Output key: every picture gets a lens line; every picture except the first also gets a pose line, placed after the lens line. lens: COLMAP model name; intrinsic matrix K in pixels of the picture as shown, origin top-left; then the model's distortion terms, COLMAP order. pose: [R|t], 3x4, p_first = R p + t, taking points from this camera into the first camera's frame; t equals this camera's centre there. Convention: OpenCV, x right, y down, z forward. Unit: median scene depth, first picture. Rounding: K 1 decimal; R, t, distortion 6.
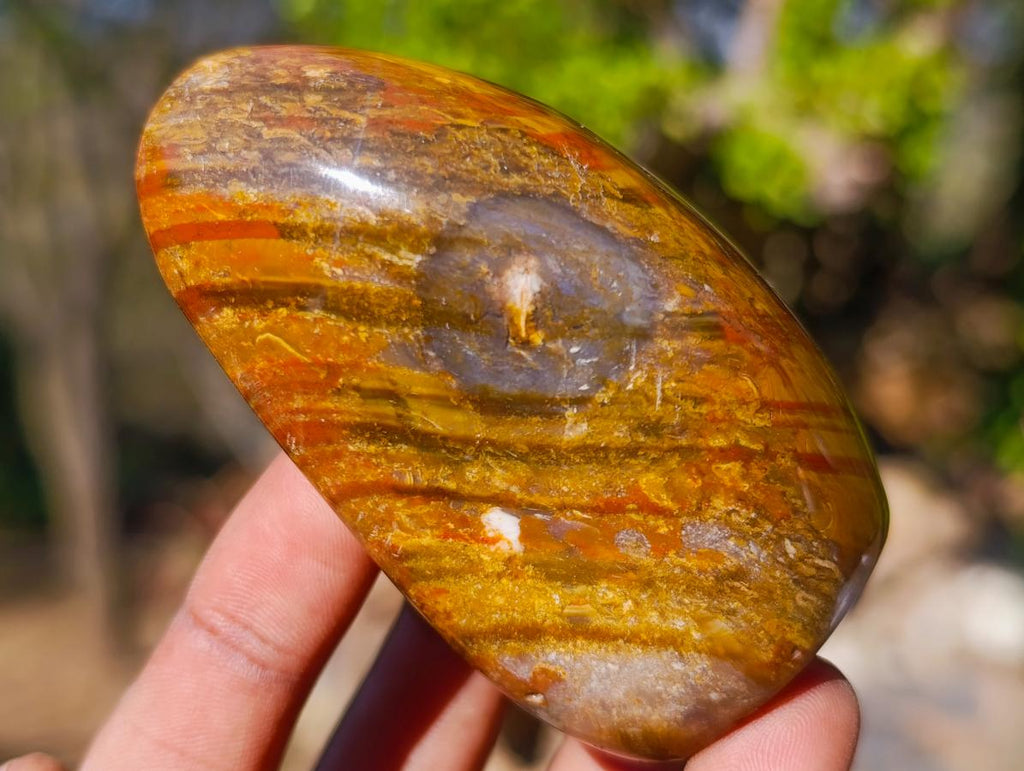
lens RADIAL K [[1647.9, 0, 515.7], [0, 1647.9, 358.4], [0, 0, 1]] dist [0.224290, -0.069569]
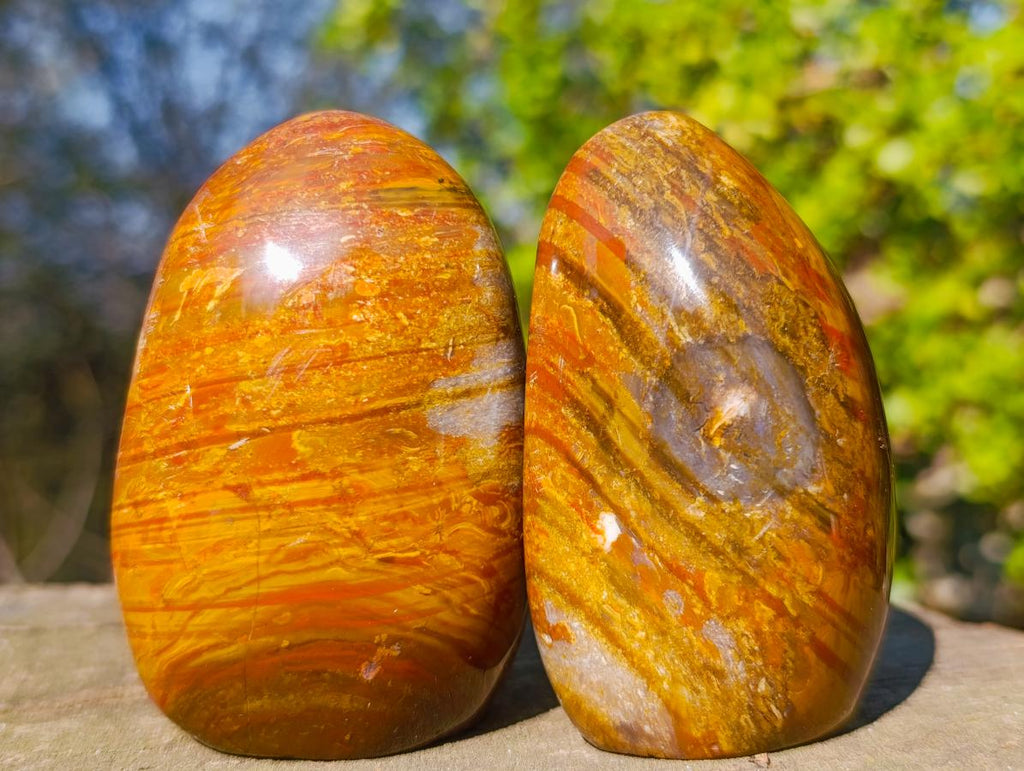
lens RADIAL K [[1566.4, 0, 544.9], [0, 1566.4, 373.1], [0, 0, 1]] dist [0.427938, -2.799509]
pose [[0.748500, 0.653716, -0.111370, 0.013573], [-0.648289, 0.756688, 0.084533, -0.070169], [0.139533, 0.008927, 0.990177, -0.287983]]
